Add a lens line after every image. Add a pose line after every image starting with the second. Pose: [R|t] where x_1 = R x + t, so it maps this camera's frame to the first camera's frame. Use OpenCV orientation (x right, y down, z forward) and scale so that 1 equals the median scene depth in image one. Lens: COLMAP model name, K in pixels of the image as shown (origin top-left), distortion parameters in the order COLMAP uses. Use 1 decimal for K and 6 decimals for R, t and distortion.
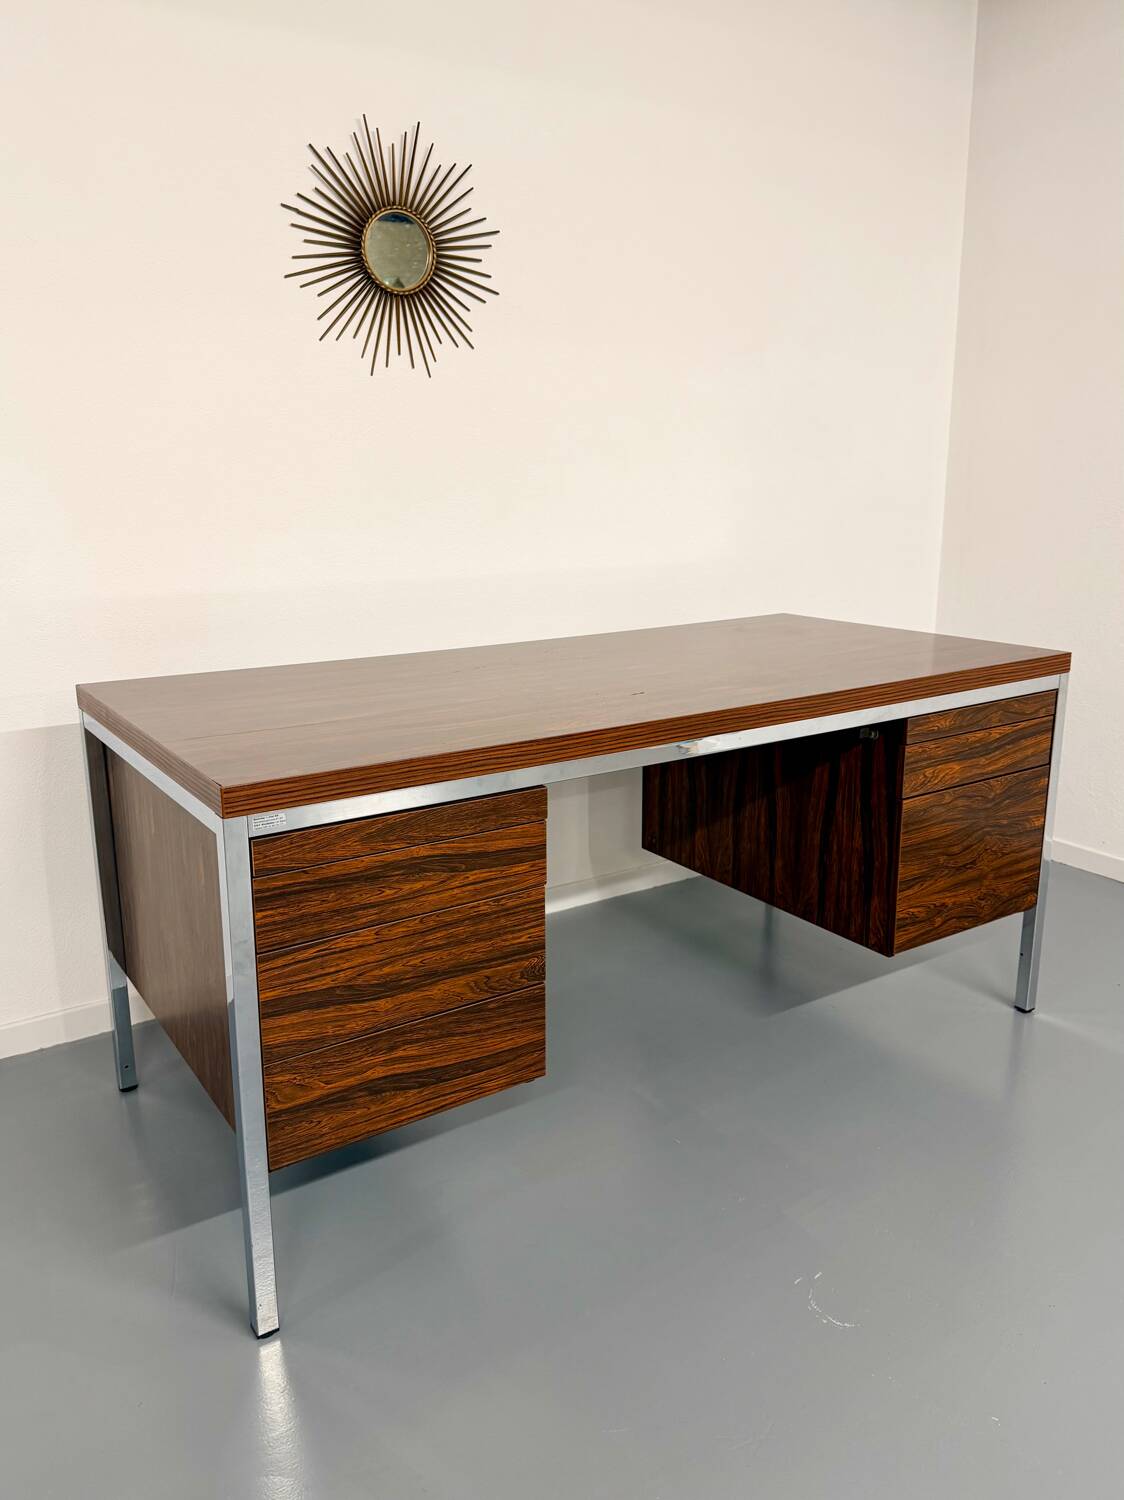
lens RADIAL K [[1138.9, 0, 564.5], [0, 1138.9, 746.9], [0, 0, 1]] dist [0.185828, -0.416720]
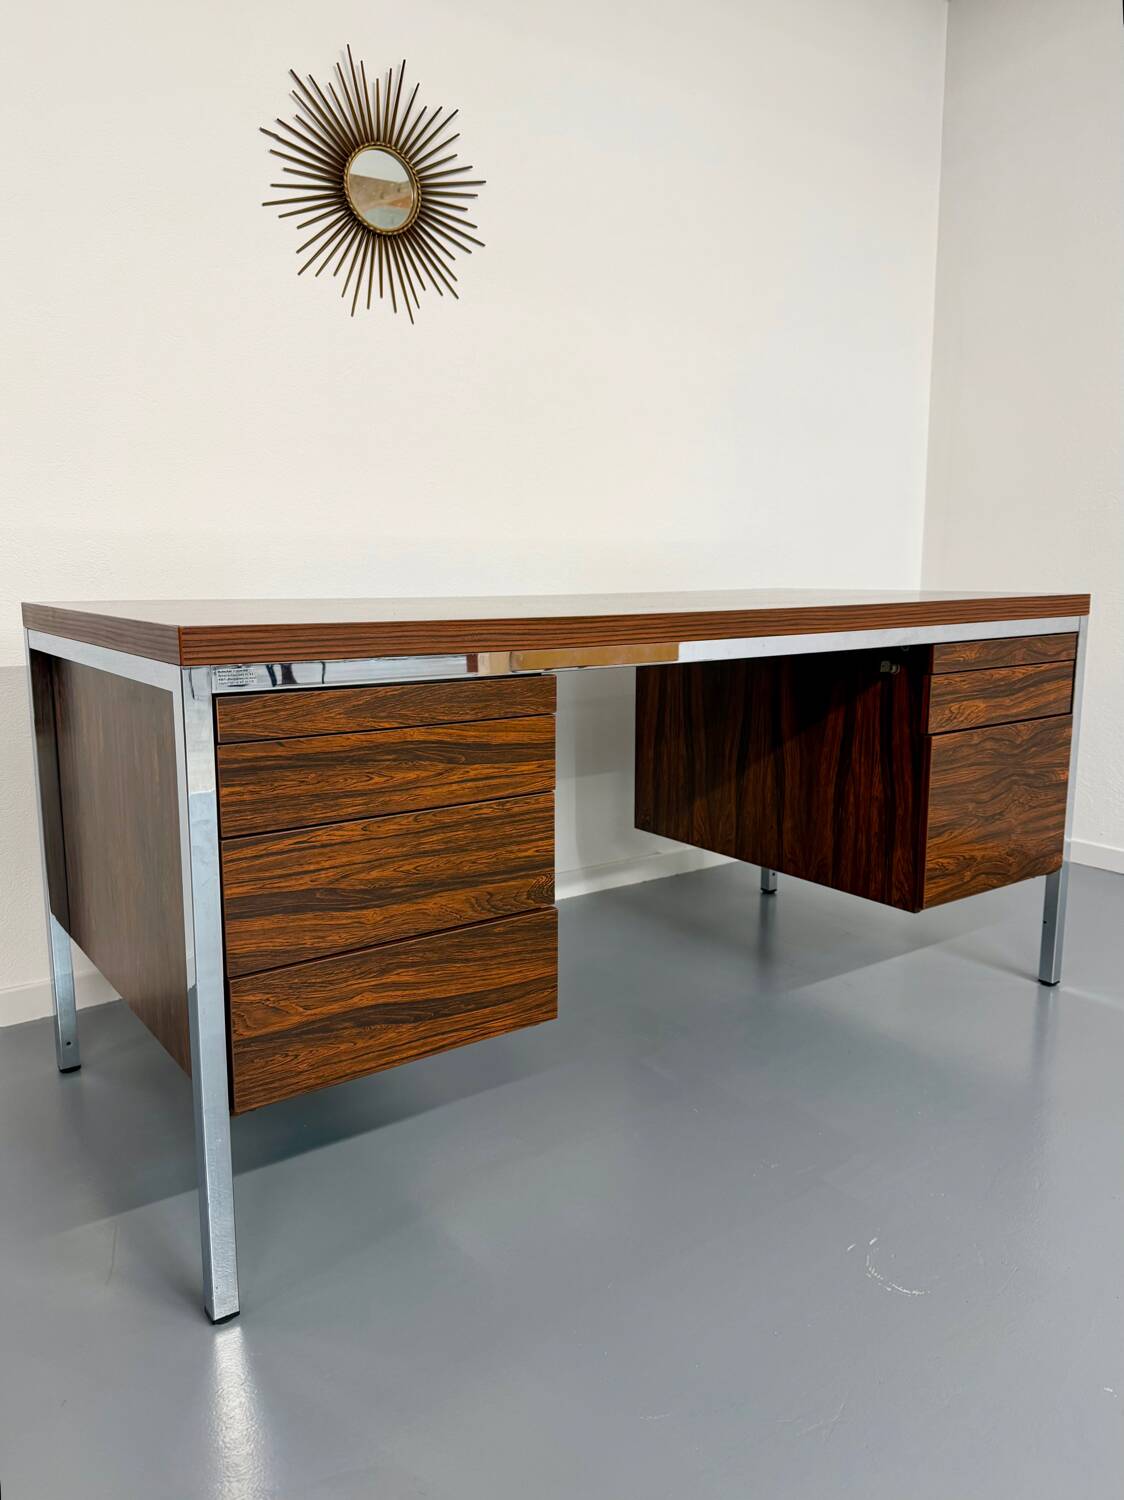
lens RADIAL K [[1090.7, 0, 566.8], [0, 1090.7, 748.7], [0, 0, 1]] dist [0.131869, -0.233987]
pose [[0.999134, -0.002797, 0.041525, -0.033261], [0.005928, 0.997129, -0.075484, 0.118594], [-0.041195, 0.075664, 0.996282, 0.127398]]
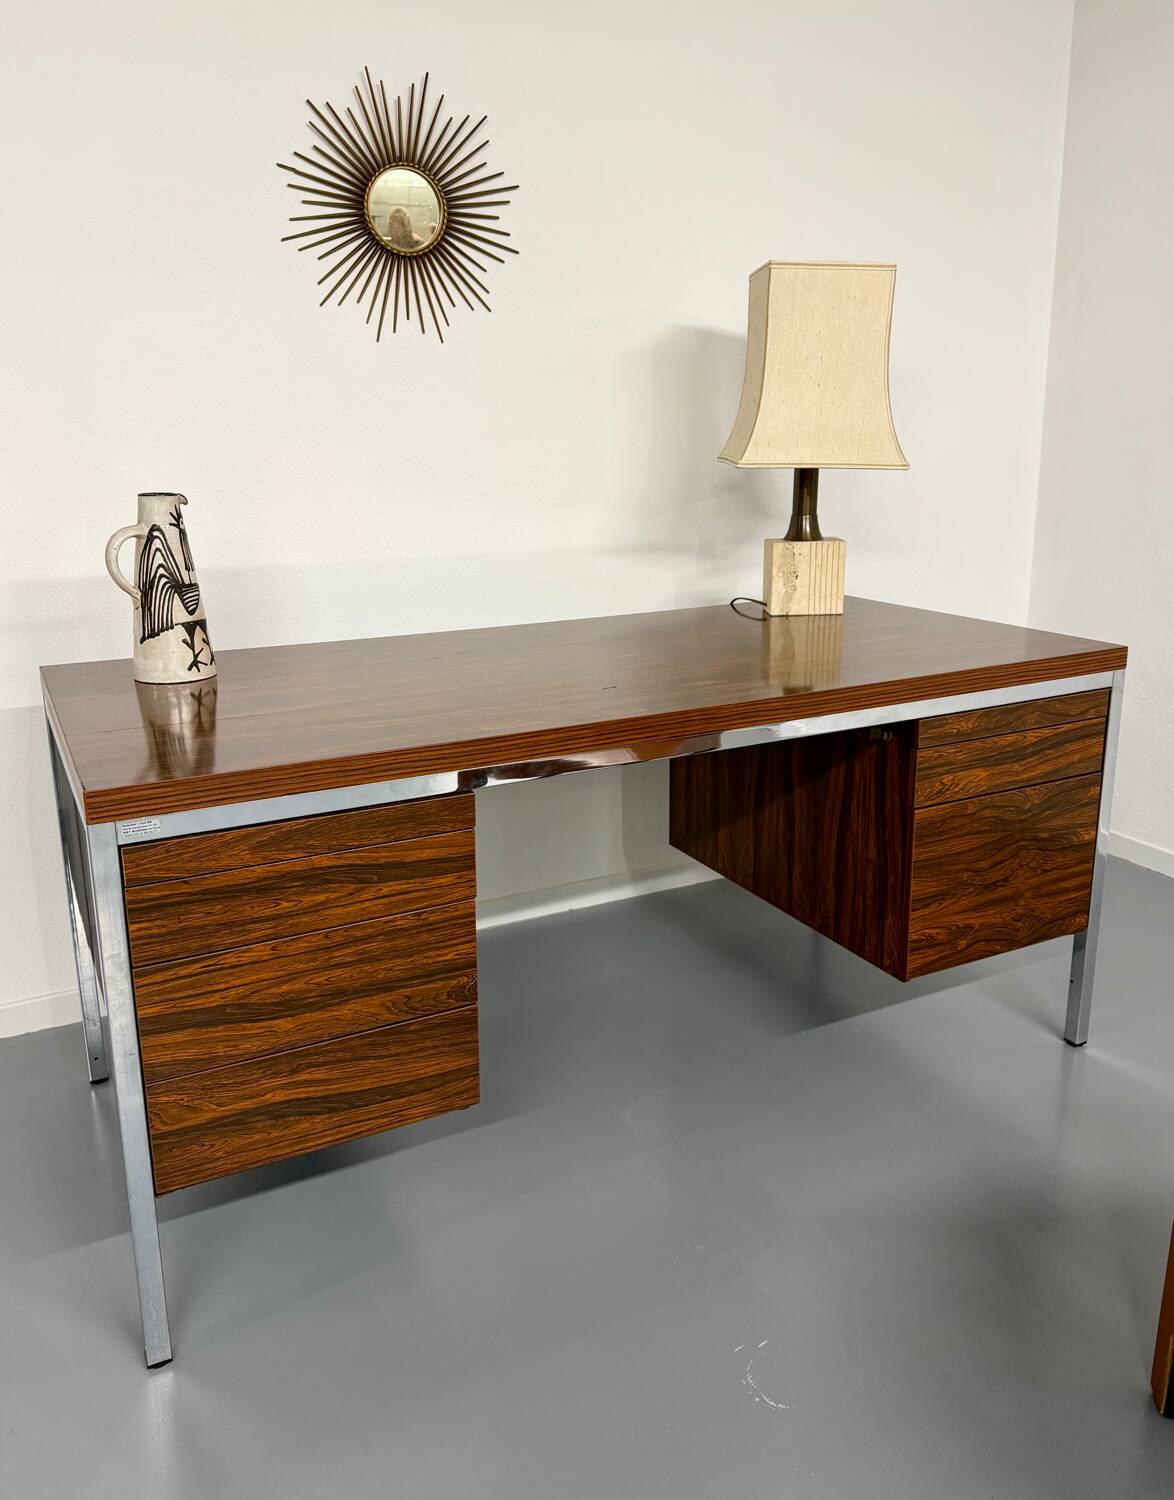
lens RADIAL K [[1167.9, 0, 589.7], [0, 1167.9, 717.6], [0, 0, 1]] dist [0.179263, -0.397364]
pose [[0.993898, 0.022253, -0.108038, 0.135749], [-0.021676, 0.999744, 0.006513, -0.025507], [0.108155, -0.004132, 0.994125, 0.055825]]
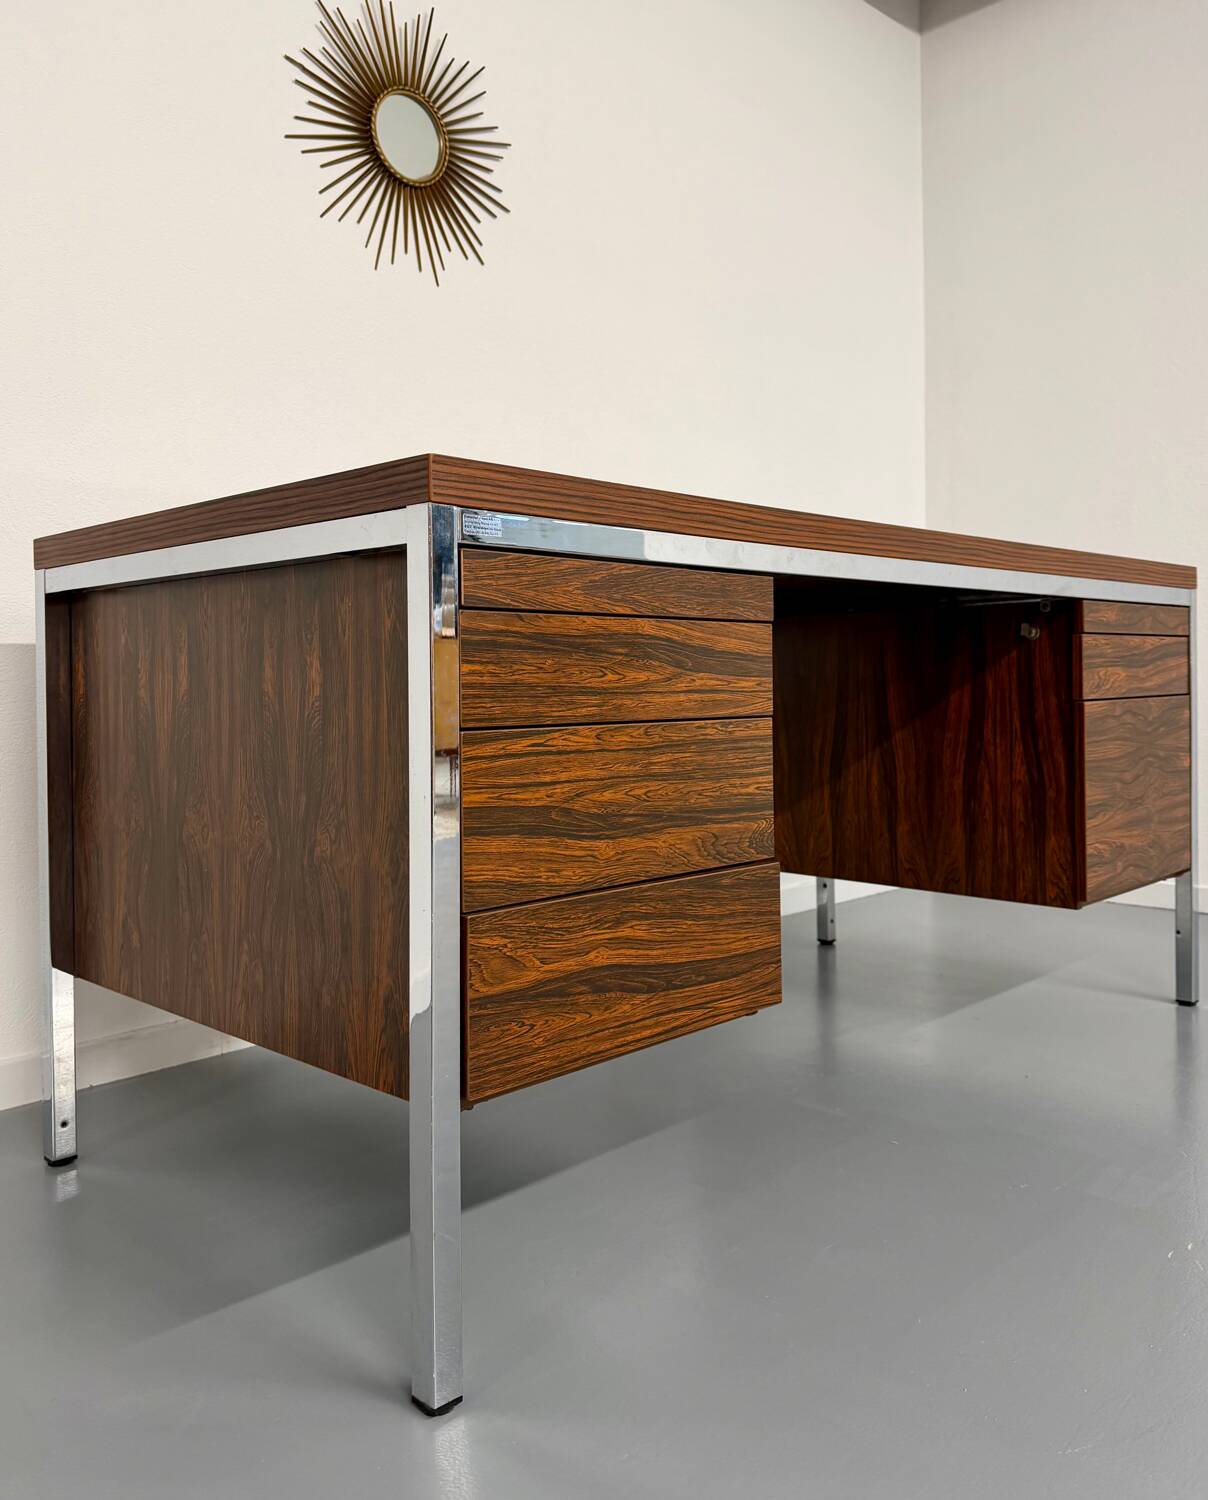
lens RADIAL K [[1236.5, 0, 603.0], [0, 1236.5, 691.2], [0, 0, 1]] dist [0.135550, -0.293229]
pose [[0.978391, -0.010188, 0.206512, -0.224296], [0.058457, 0.971666, -0.229017, 0.219278], [-0.198327, 0.236141, 0.951264, 0.205581]]
